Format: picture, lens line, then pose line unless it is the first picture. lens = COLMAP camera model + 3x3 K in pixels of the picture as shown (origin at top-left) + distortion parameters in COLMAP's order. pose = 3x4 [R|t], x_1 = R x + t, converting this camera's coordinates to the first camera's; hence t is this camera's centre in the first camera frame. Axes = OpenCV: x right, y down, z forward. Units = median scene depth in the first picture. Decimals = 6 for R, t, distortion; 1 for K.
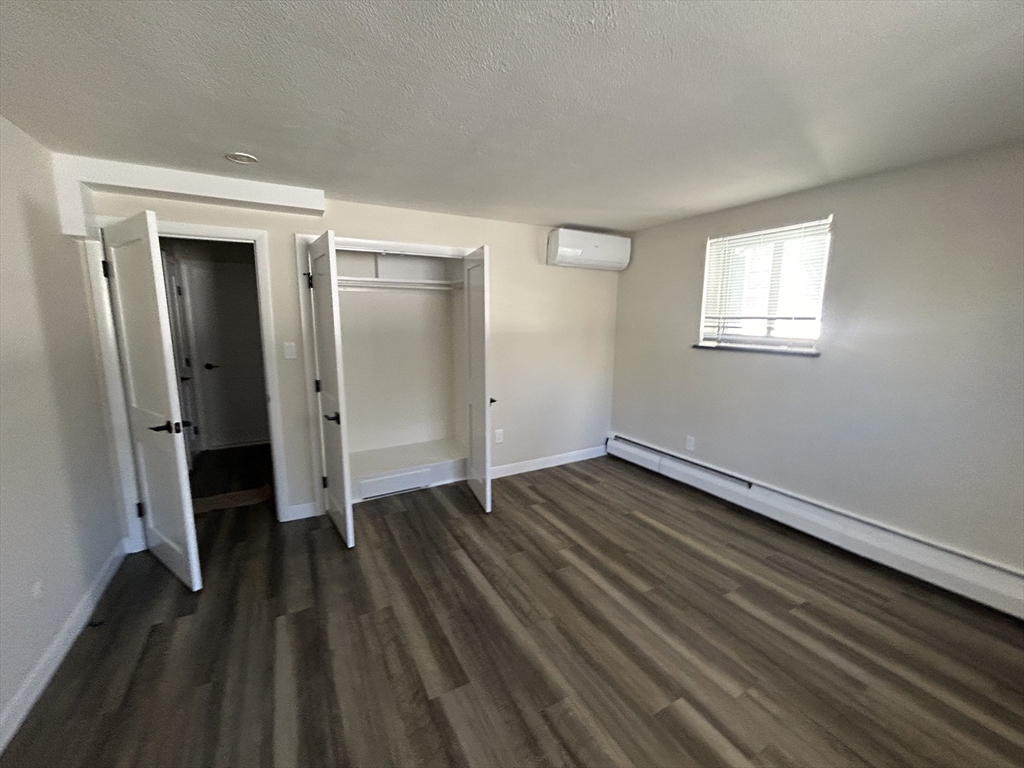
lens RADIAL K [[416.9, 0, 512.6], [0, 416.9, 384.0], [0, 0, 1]] dist [0.004589, 0.000581]
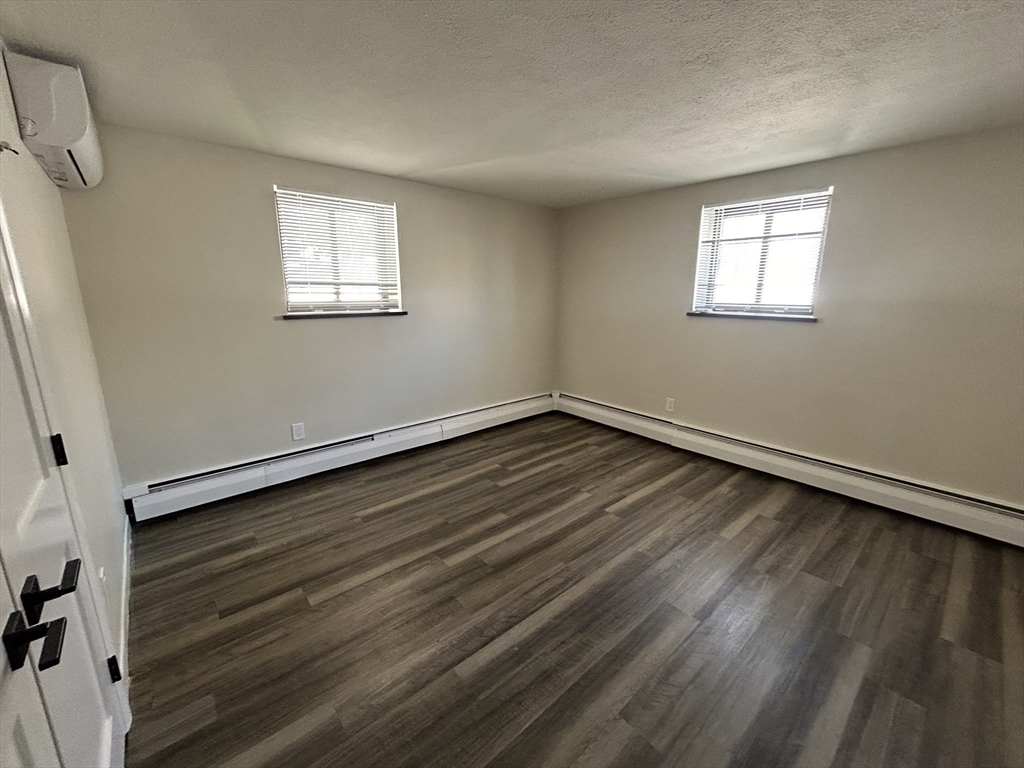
lens RADIAL K [[416.9, 0, 512.8], [0, 416.9, 384.2], [0, 0, 1]] dist [0.004589, 0.000581]
pose [[-0.209054, -0.217113, 0.953498, -0.653084], [0.149576, 0.956470, 0.250584, -0.139421], [-0.966397, 0.195006, -0.167479, 0.985578]]
